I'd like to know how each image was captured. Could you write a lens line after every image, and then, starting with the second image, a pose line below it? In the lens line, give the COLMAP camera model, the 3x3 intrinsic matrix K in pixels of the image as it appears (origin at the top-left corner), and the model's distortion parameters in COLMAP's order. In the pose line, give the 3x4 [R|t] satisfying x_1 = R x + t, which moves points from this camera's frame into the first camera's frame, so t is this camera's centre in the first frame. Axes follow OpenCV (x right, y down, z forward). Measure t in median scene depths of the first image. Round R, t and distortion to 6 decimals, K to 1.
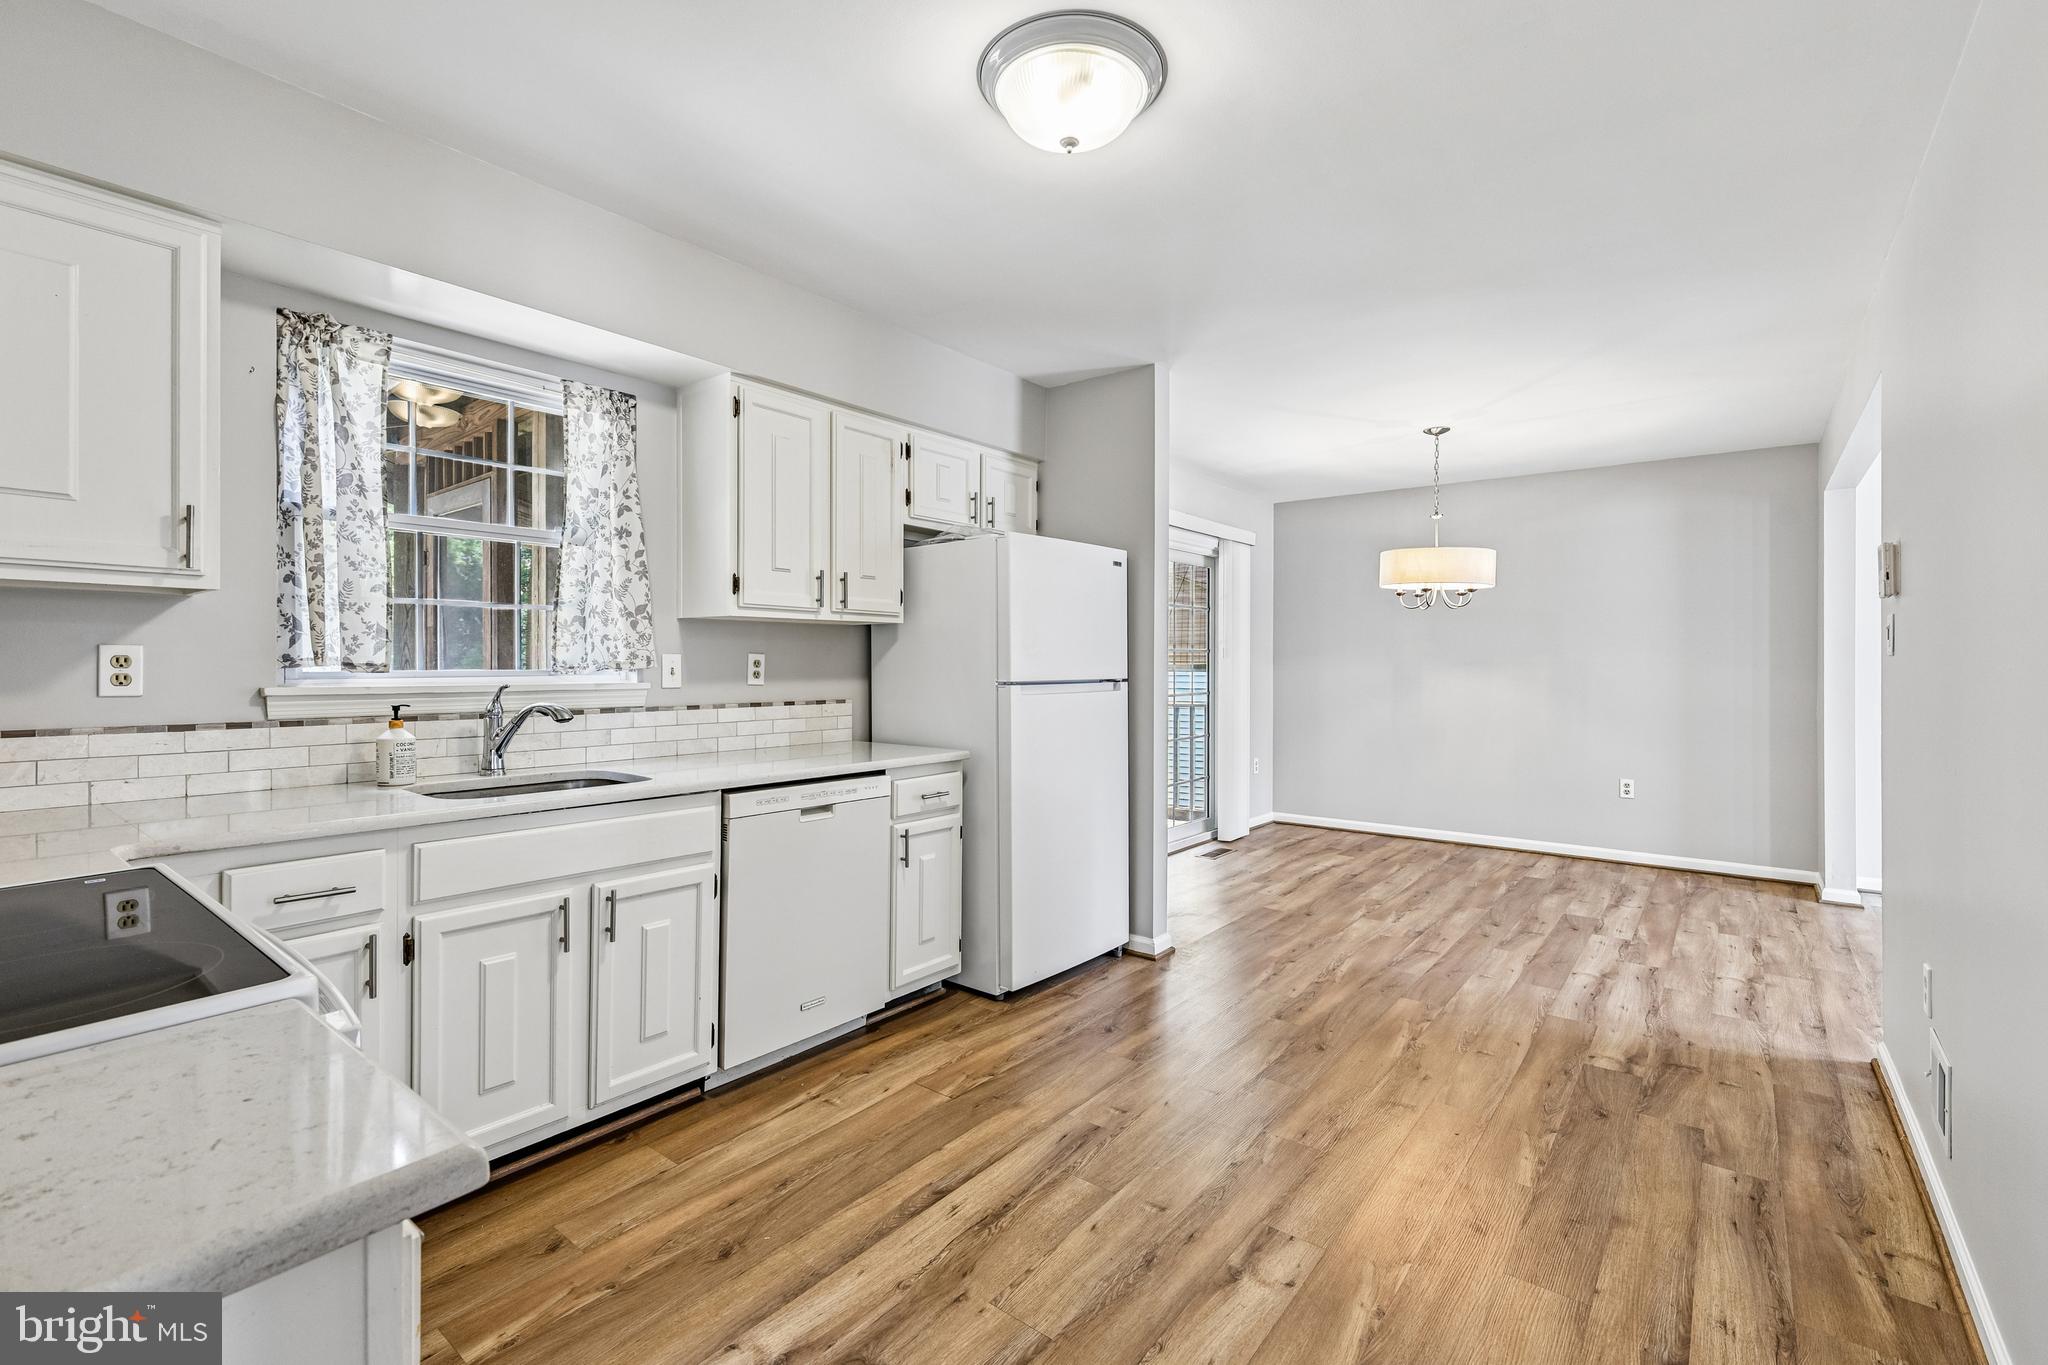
lens RADIAL K [[921.3, 0, 1024.9], [0, 921.3, 700.8], [0, 0, 1]] dist [0.002907, 0.000171]
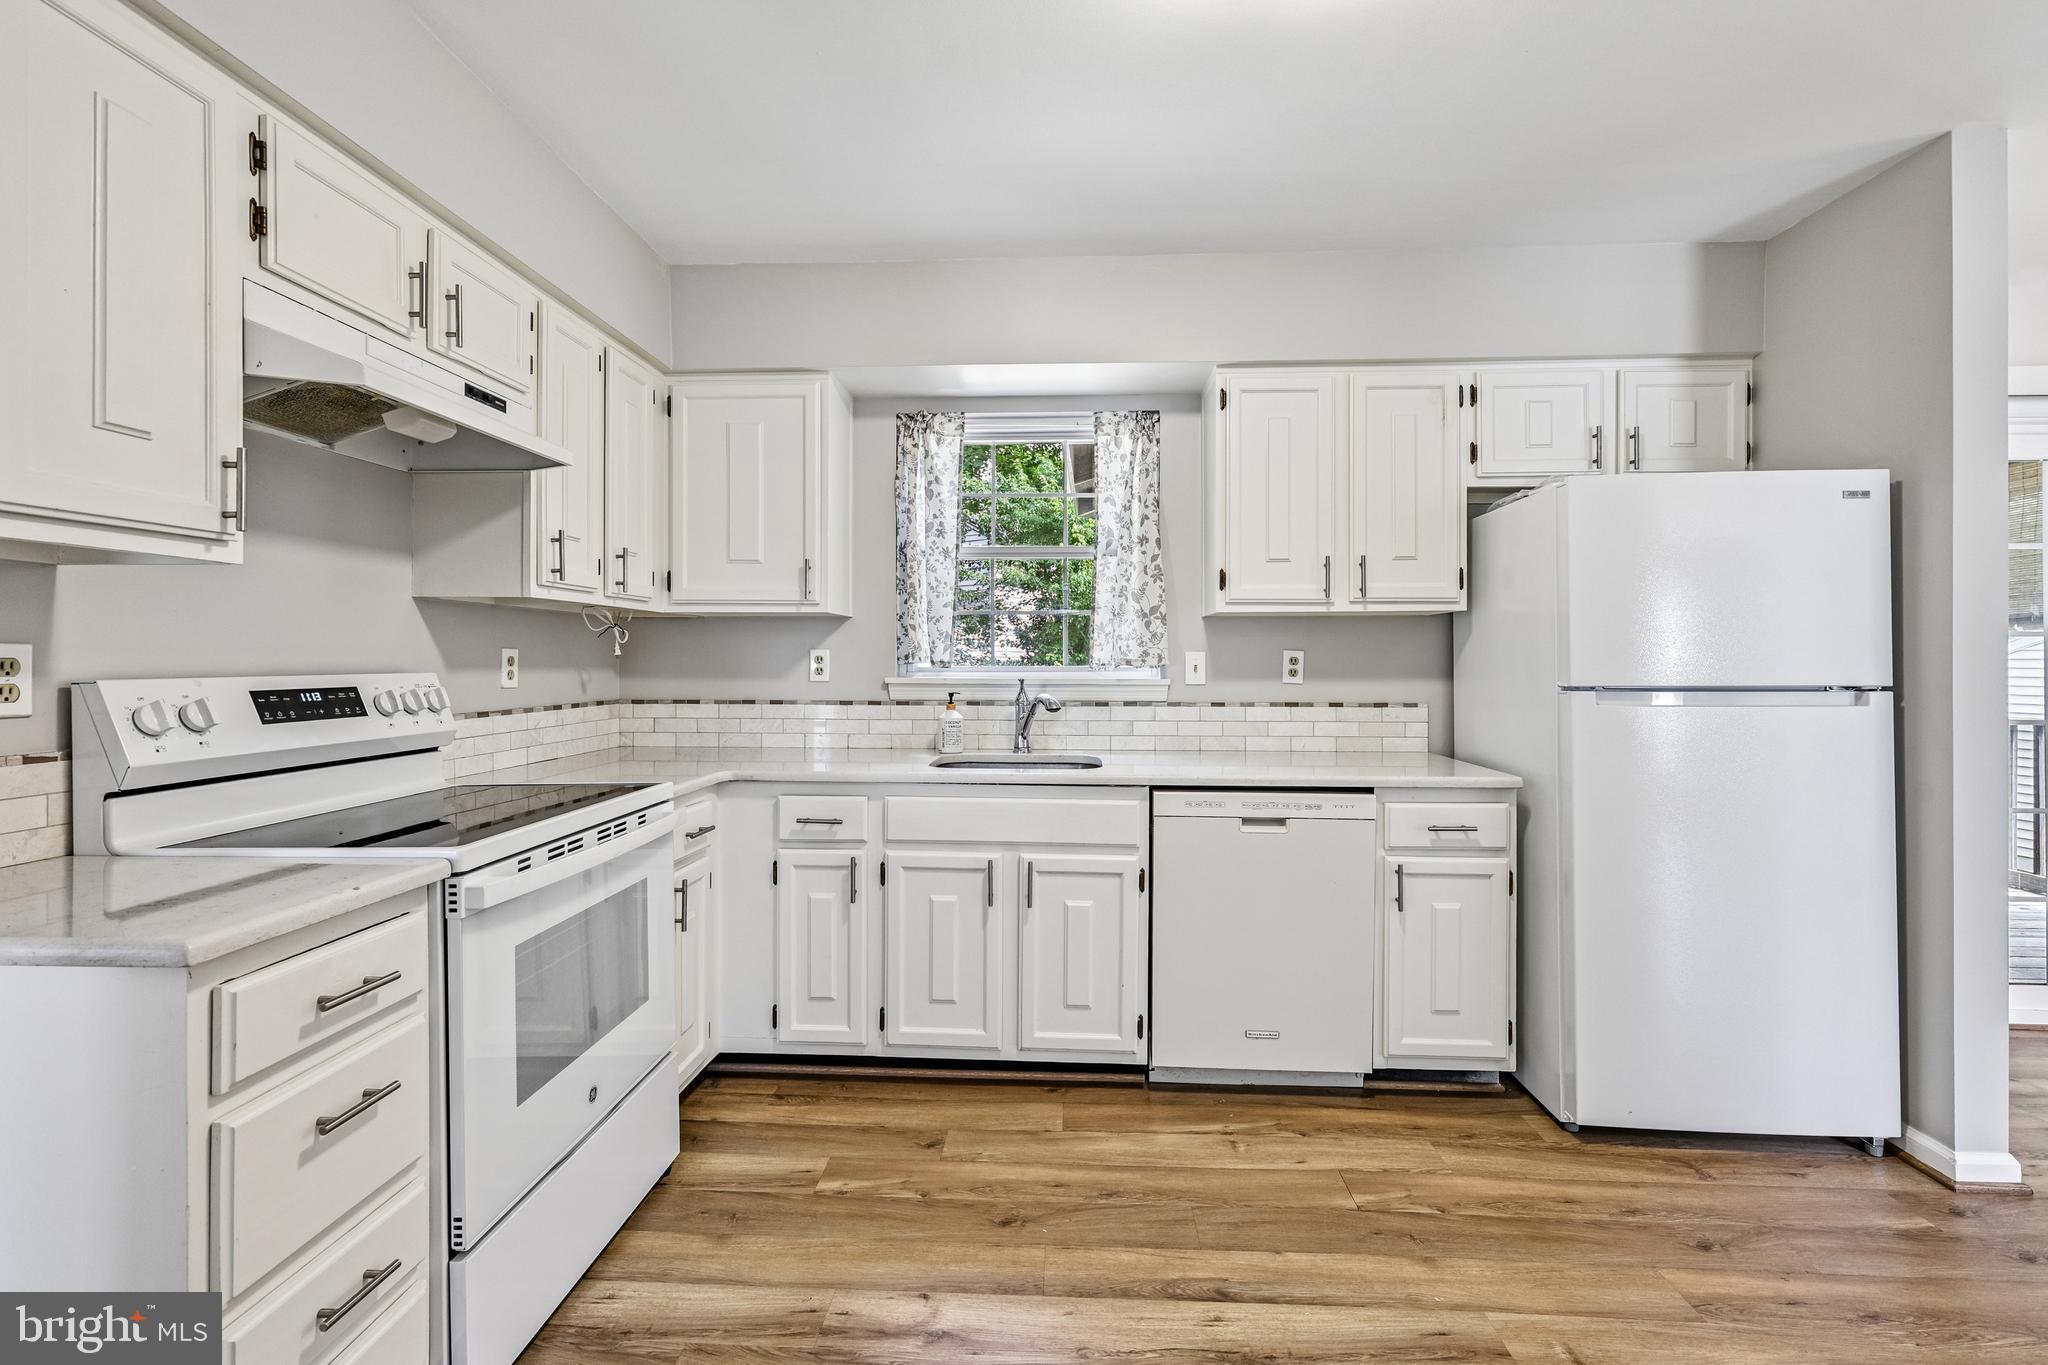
lens RADIAL K [[906.2, 0, 1024.0], [0, 906.2, 682.5], [0, 0, 1]] dist [0.004041, -0.000060]
pose [[0.567462, 0.019236, -0.823175, 0.374112], [-0.033091, 0.999452, 0.000544, -0.011522], [0.822735, 0.026931, 0.567787, 0.294114]]
